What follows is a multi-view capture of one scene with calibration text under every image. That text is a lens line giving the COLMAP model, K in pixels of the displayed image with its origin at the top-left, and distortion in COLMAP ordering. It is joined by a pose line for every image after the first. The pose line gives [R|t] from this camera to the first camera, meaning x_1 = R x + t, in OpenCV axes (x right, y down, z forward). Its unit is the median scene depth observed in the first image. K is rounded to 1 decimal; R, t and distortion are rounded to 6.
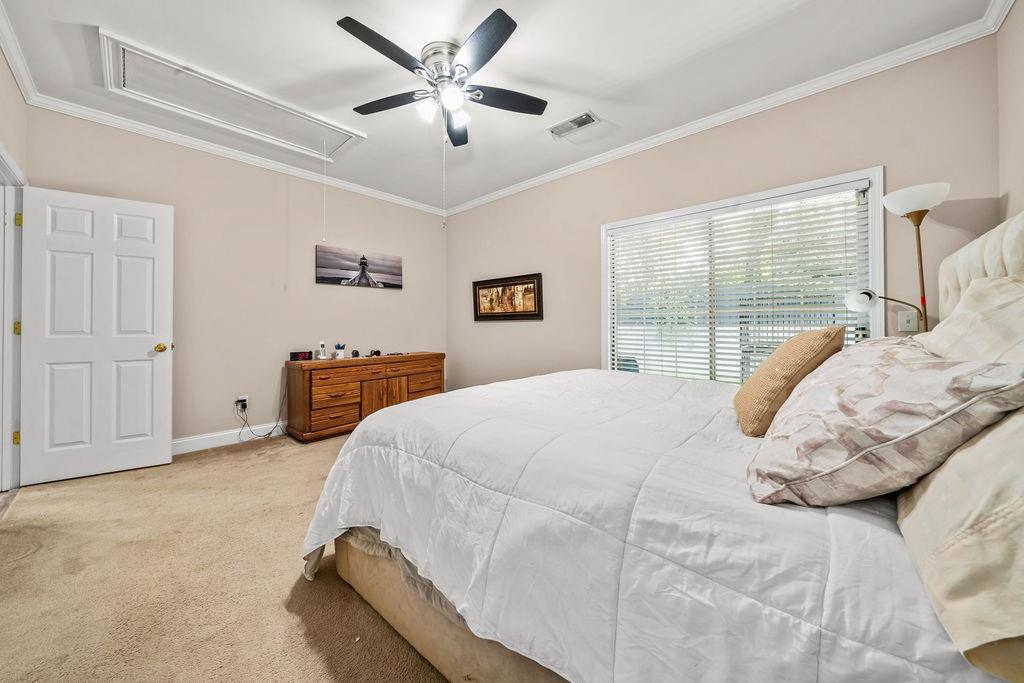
lens RADIAL K [[350.6, 0, 511.2], [0, 350.6, 323.8], [0, 0, 1]] dist [-0.002087, 0.000080]
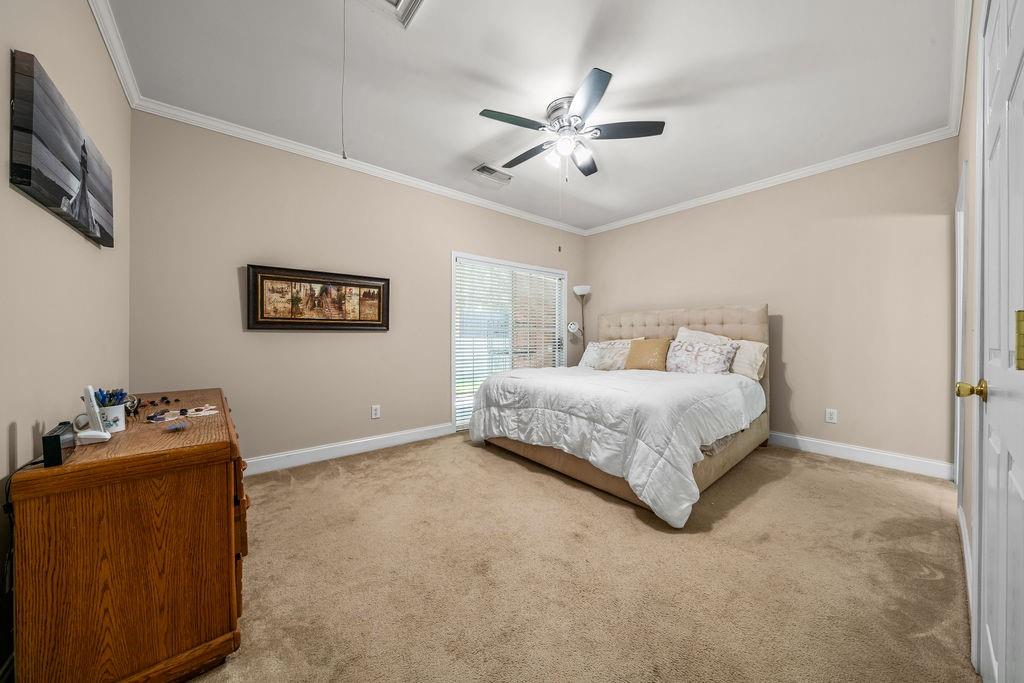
lens RADIAL K [[350.6, 0, 511.0], [0, 350.6, 338.2], [0, 0, 1]] dist [-0.002087, 0.000080]
pose [[0.147294, -0.001971, 0.989091, -0.708158], [-0.006291, 0.999976, 0.002929, 0.002791], [-0.989073, -0.006654, 0.147278, 0.516039]]
